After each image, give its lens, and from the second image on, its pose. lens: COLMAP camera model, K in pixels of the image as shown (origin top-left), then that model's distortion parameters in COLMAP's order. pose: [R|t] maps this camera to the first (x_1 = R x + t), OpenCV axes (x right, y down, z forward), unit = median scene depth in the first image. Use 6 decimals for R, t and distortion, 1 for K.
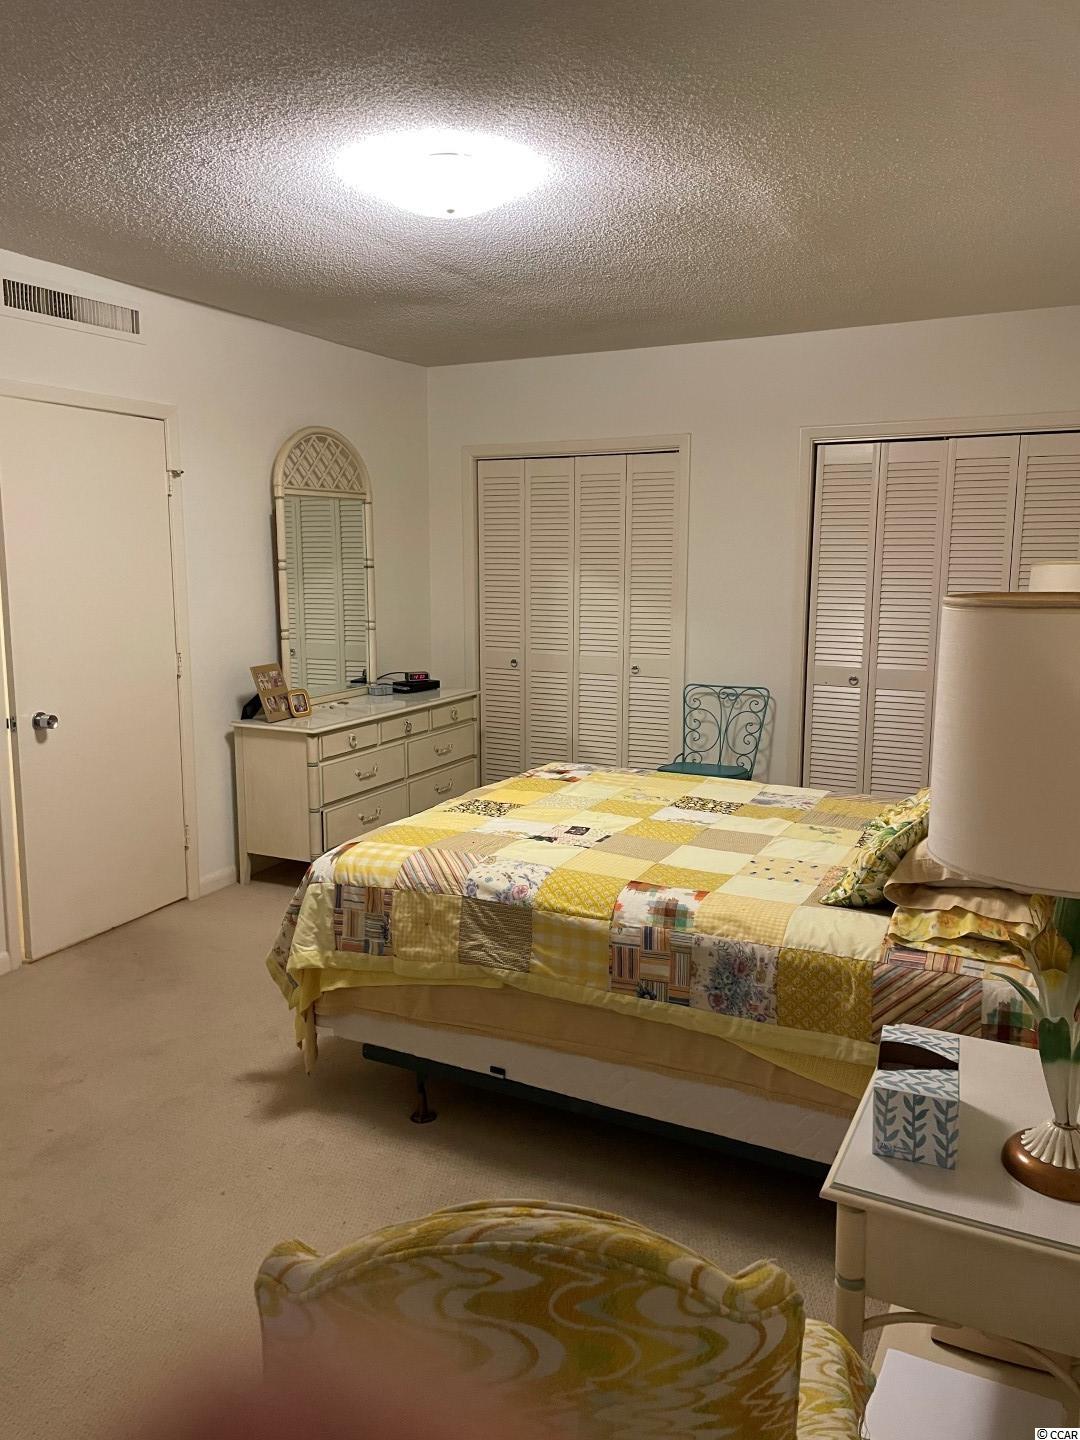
lens RADIAL K [[1086.0, 0, 539.4], [0, 1086.0, 718.5], [0, 0, 1]] dist [0.051721, -0.071328]
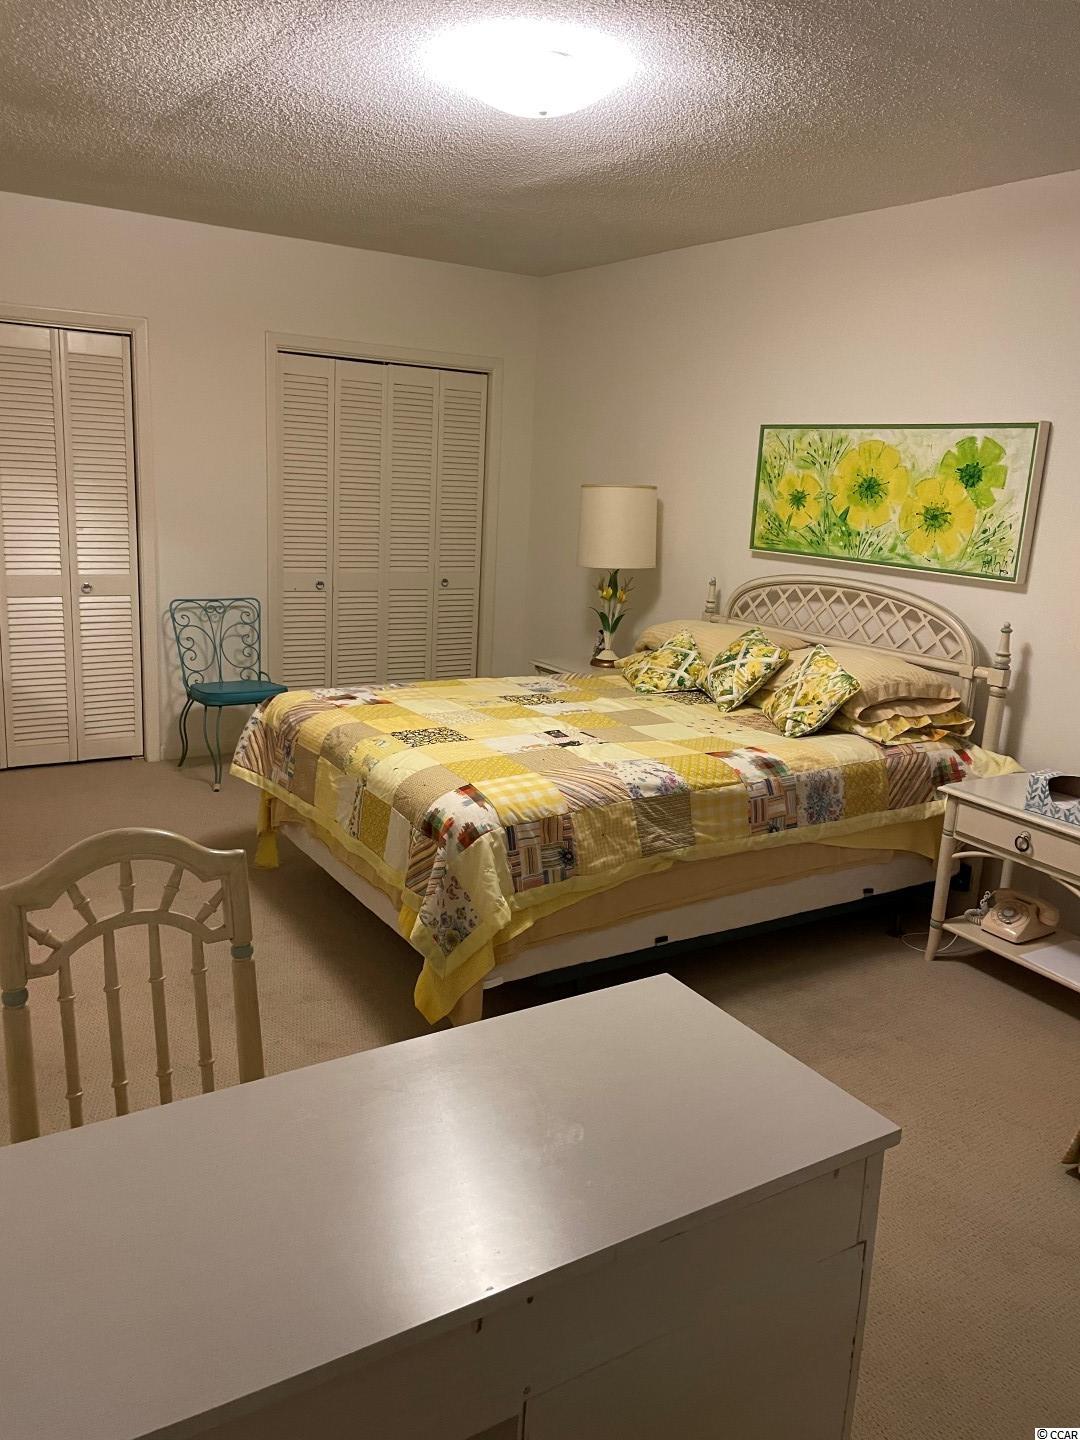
lens RADIAL K [[1086.0, 0, 537.0], [0, 1086.0, 725.8], [0, 0, 1]] dist [0.051721, -0.071328]
pose [[0.501505, -0.172326, 0.847819, -1.021918], [0.084005, 0.985031, 0.150524, -0.080197], [-0.861067, -0.004268, 0.508474, 0.526385]]
